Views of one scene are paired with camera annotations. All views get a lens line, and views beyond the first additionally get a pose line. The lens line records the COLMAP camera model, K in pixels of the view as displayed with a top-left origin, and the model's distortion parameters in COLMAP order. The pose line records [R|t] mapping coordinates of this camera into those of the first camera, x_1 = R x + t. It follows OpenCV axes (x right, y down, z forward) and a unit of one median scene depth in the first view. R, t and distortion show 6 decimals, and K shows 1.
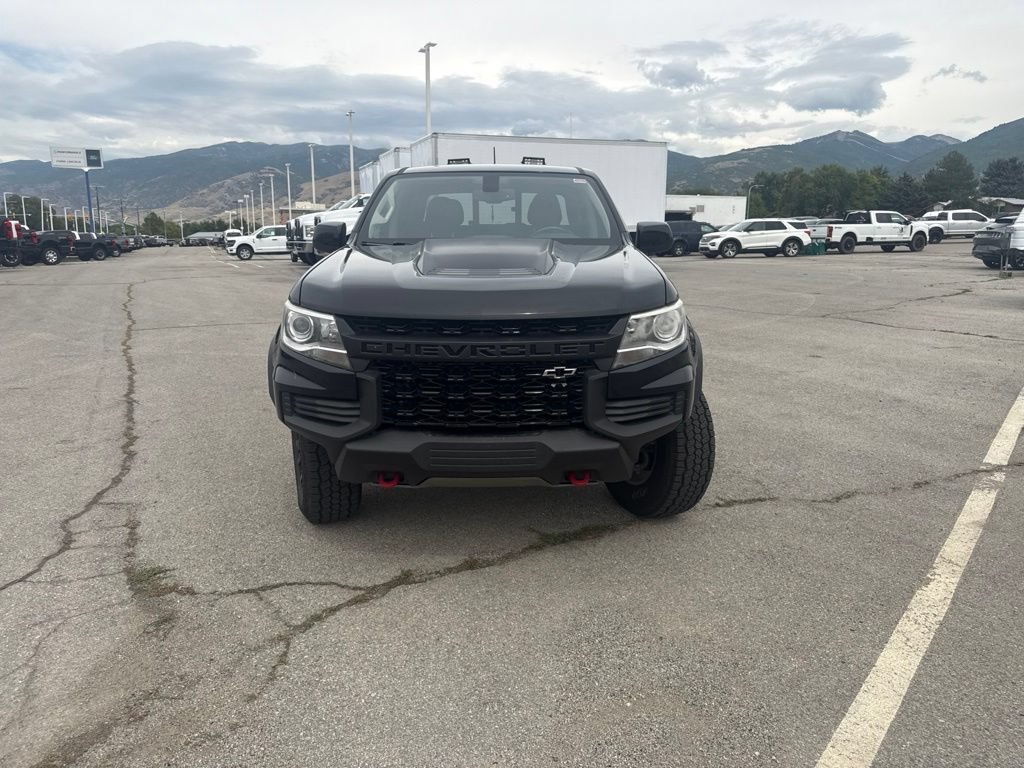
lens RADIAL K [[727.1, 0, 504.6], [0, 727.1, 369.3], [0, 0, 1]] dist [0.017645, -0.022968]
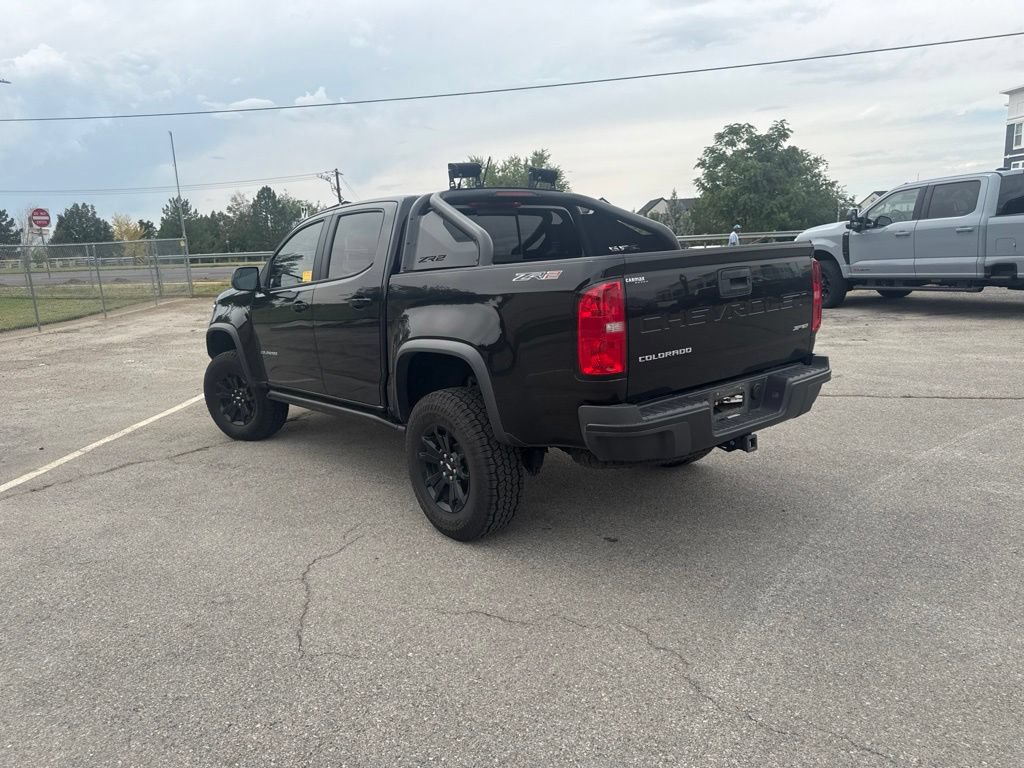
lens RADIAL K [[727.1, 0, 518.6], [0, 727.1, 386.5], [0, 0, 1]] dist [0.017645, -0.022968]
pose [[-0.767564, 0.159386, -0.620840, 0.755778], [-0.068378, 0.942701, 0.326555, -0.515937], [0.637315, 0.293104, -0.712685, 2.586866]]
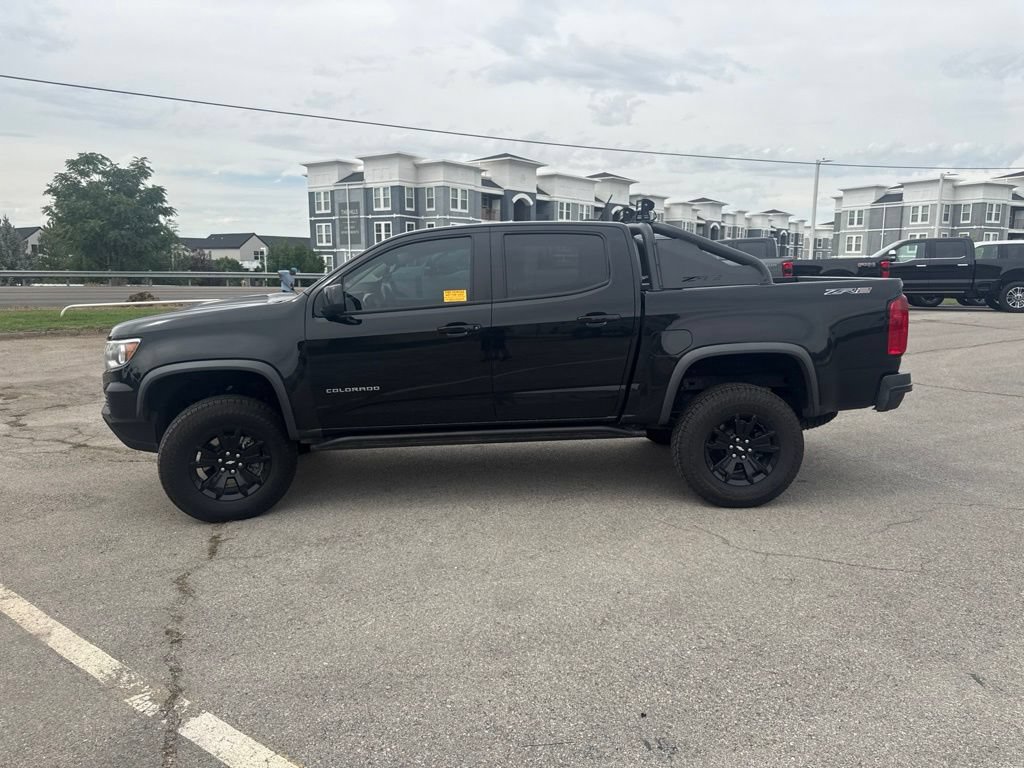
lens RADIAL K [[727.1, 0, 517.8], [0, 727.1, 377.9], [0, 0, 1]] dist [0.017645, -0.022968]
pose [[0.036642, 0.145560, -0.988671, 1.409692], [-0.179780, 0.974154, 0.136760, -0.292868], [0.983024, 0.172732, 0.061863, 1.374087]]
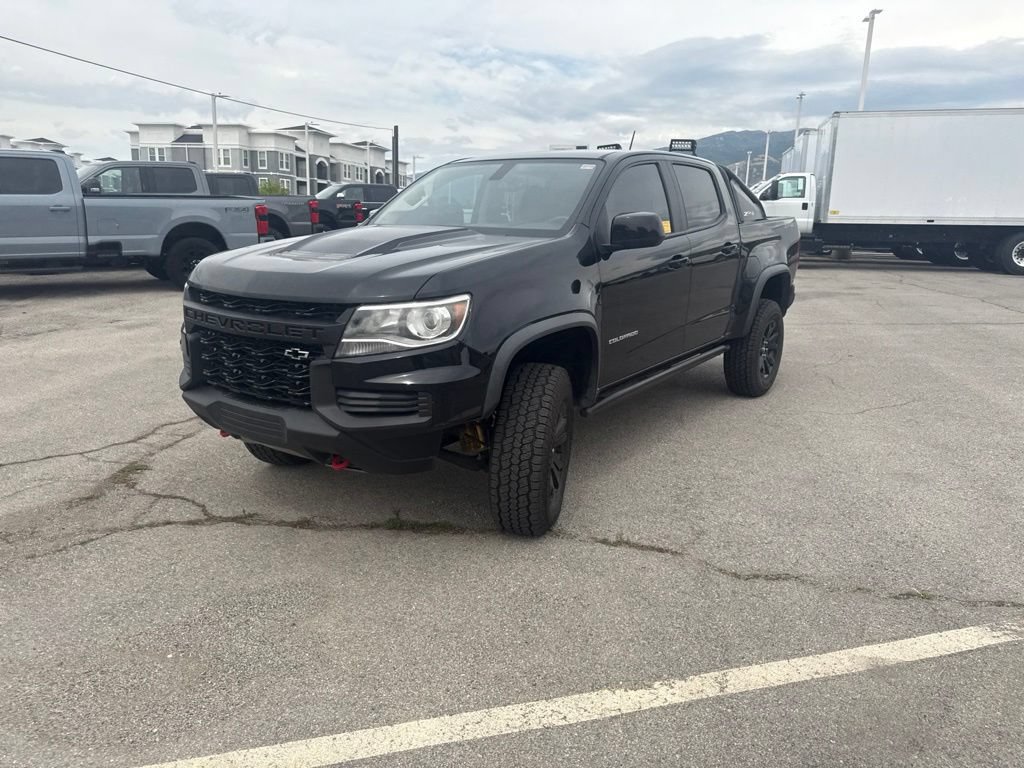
lens RADIAL K [[727.1, 0, 519.9], [0, 727.1, 373.9], [0, 0, 1]] dist [0.017645, -0.022968]
pose [[0.817901, 0.136118, -0.559025, 0.683578], [-0.124410, 0.990466, 0.059148, -0.050808], [0.561747, 0.021171, 0.827038, 0.230339]]
